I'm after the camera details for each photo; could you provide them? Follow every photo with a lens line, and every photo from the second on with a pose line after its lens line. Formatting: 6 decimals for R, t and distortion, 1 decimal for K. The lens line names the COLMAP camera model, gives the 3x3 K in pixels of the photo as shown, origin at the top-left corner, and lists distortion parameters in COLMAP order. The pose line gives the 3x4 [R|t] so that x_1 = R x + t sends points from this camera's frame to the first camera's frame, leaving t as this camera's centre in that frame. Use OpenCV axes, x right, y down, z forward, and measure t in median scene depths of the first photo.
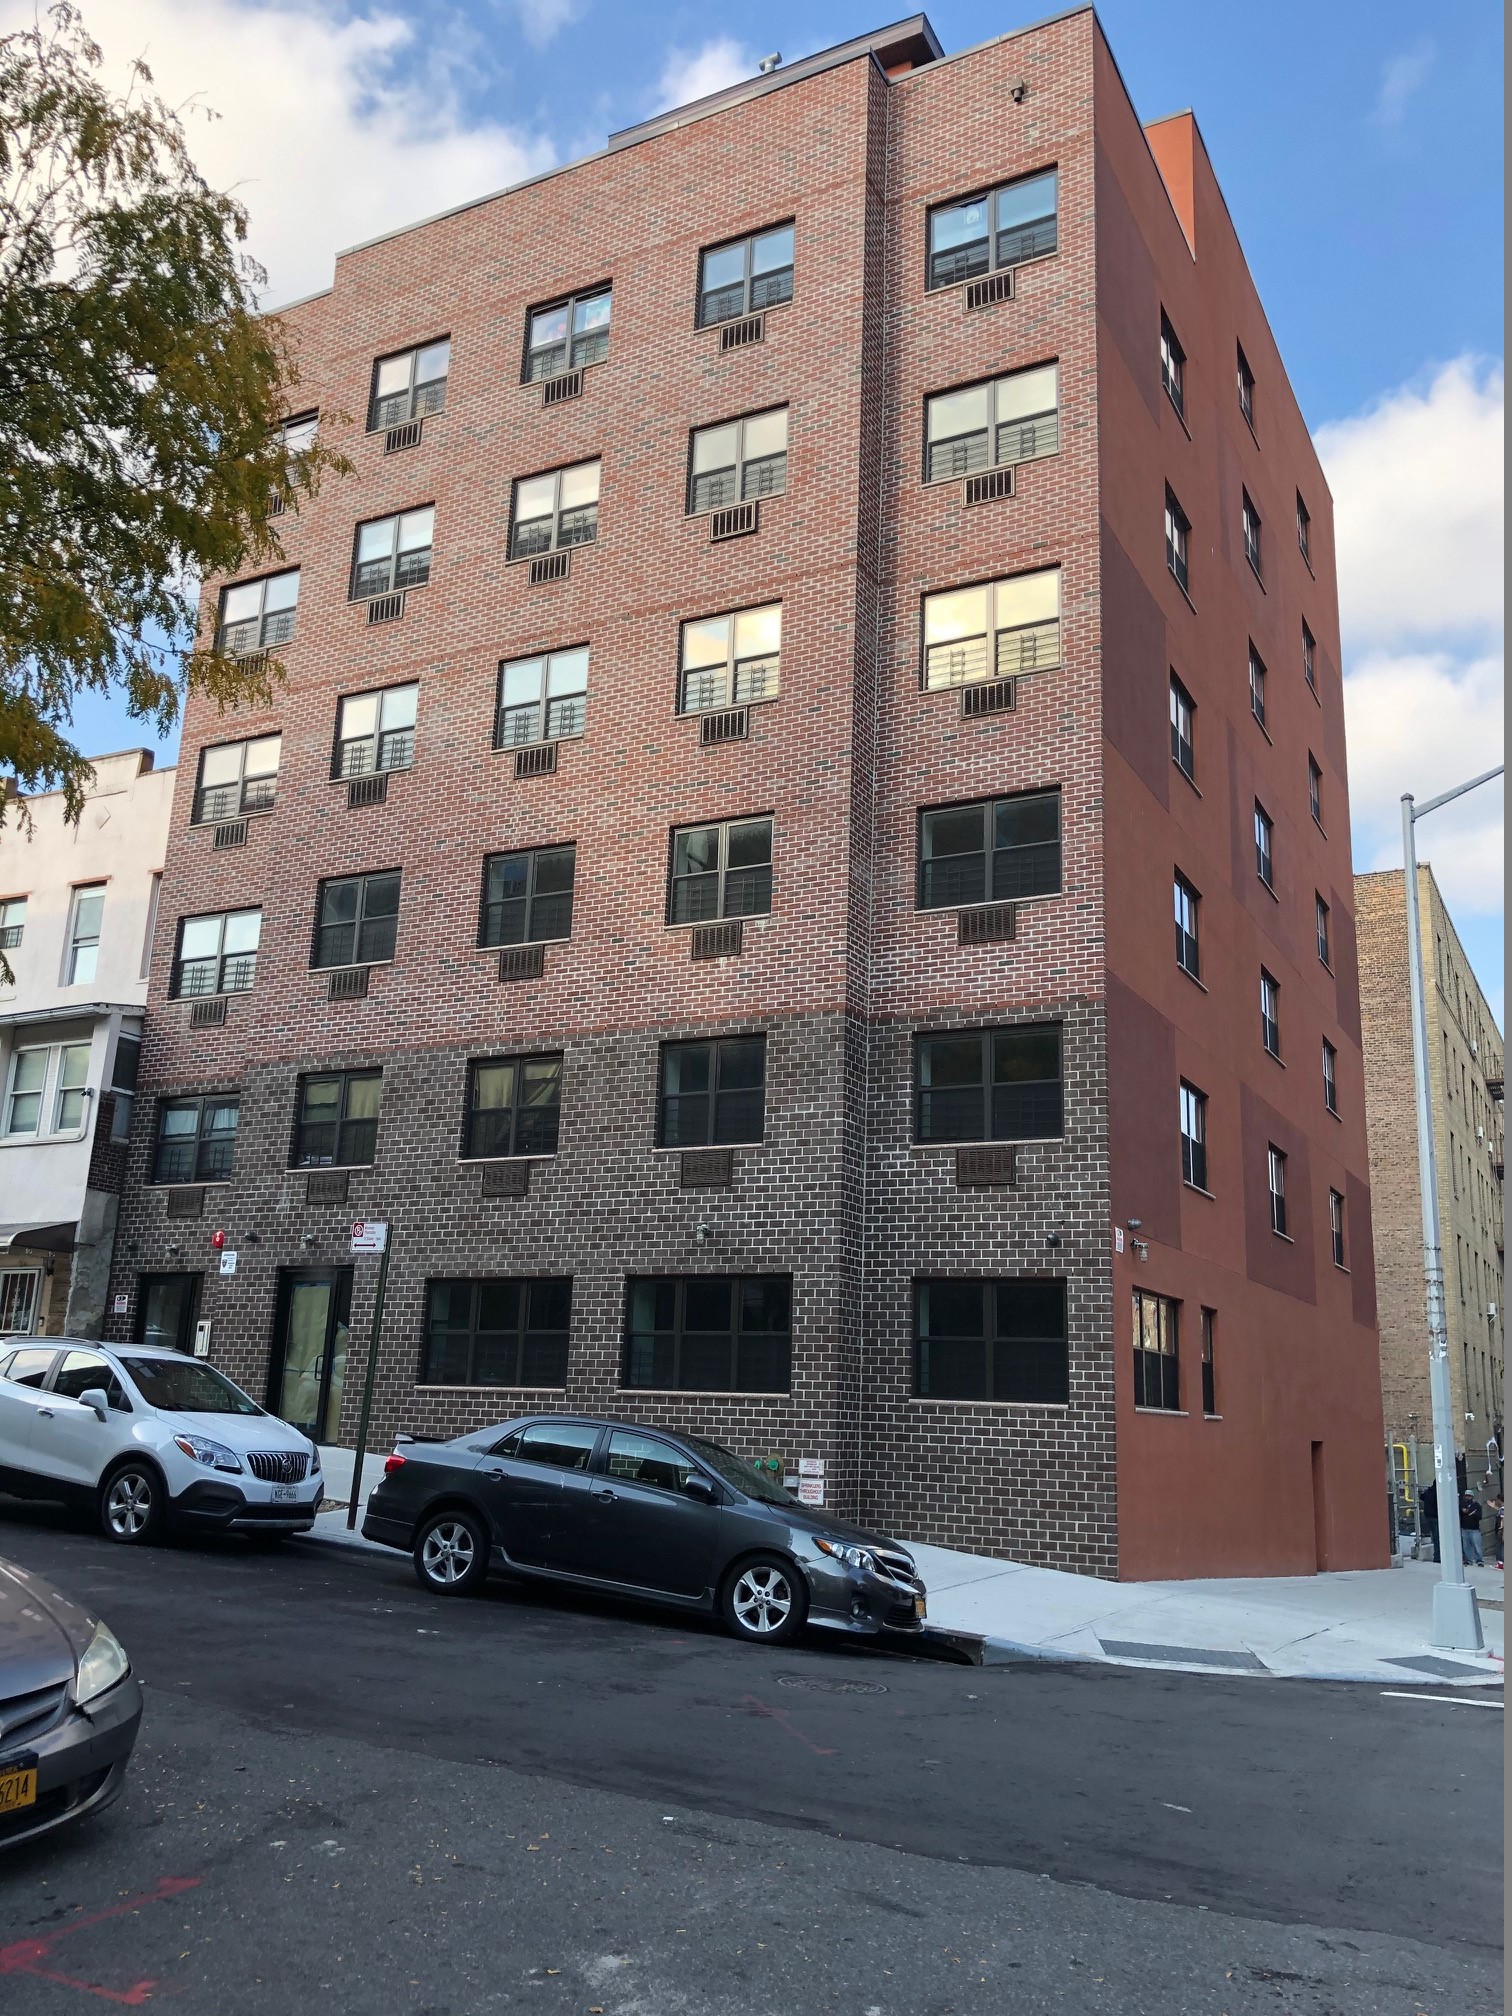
lens RADIAL K [[1656.1, 0, 756.0], [0, 1656.1, 1008.0], [0, 0, 1]] dist [0.139879, -0.357955]
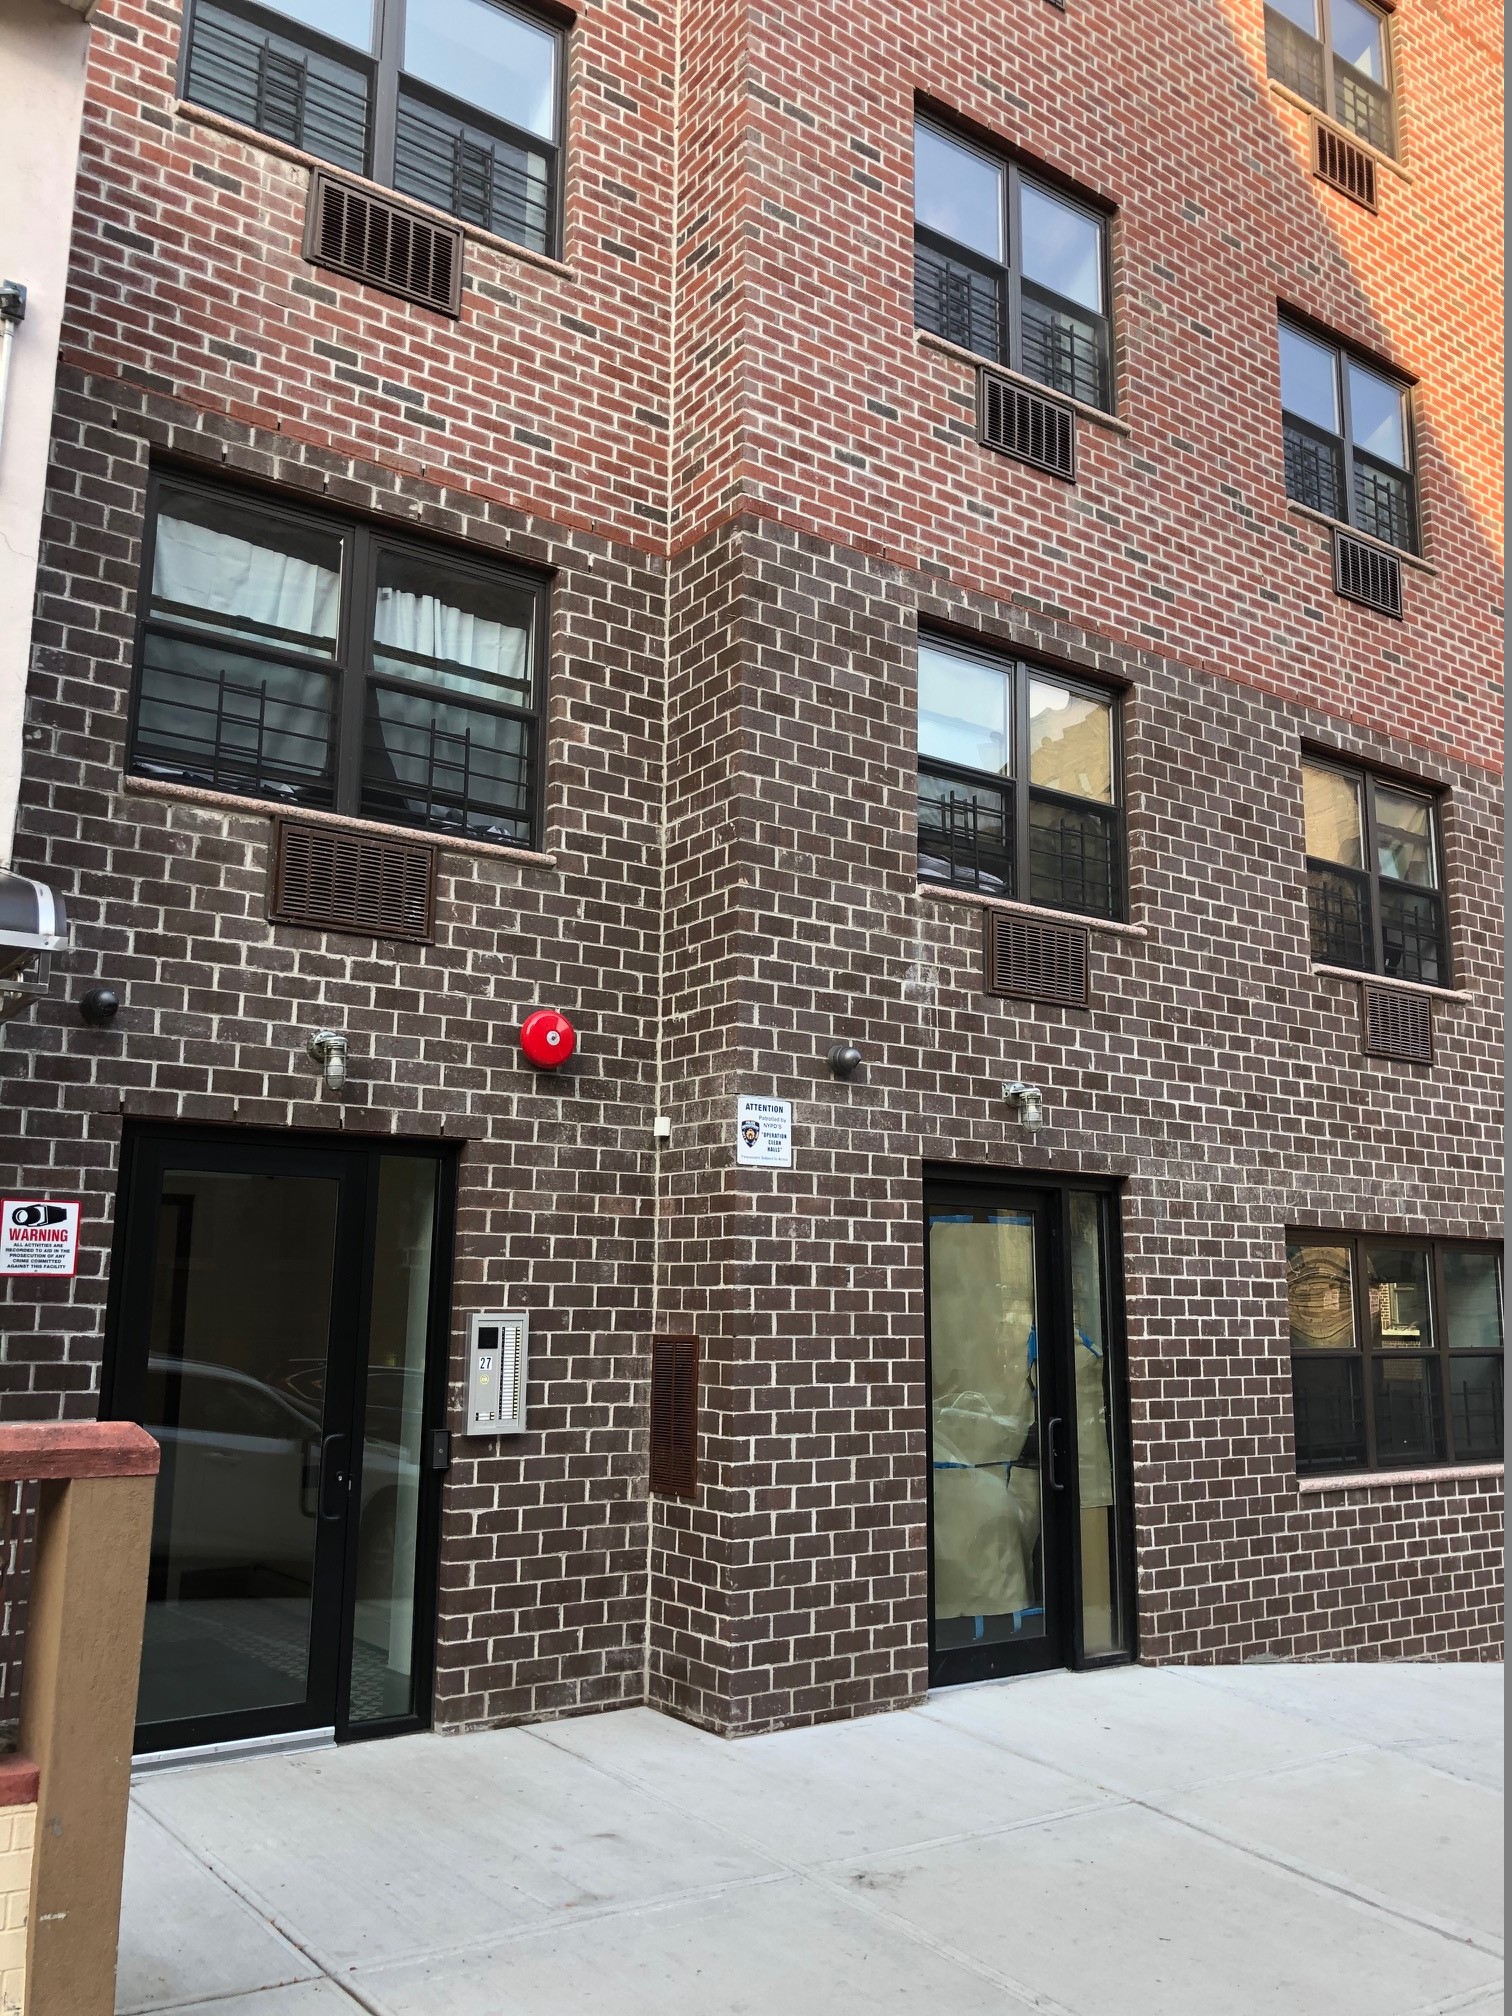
lens RADIAL K [[1656.1, 0, 756.0], [0, 1656.1, 1008.0], [0, 0, 1]] dist [0.139879, -0.357955]
pose [[0.418780, 0.133182, 0.898268, -0.614578], [-0.208998, 0.976767, -0.047384, 0.149553], [-0.883710, -0.167893, 0.436886, 0.902492]]
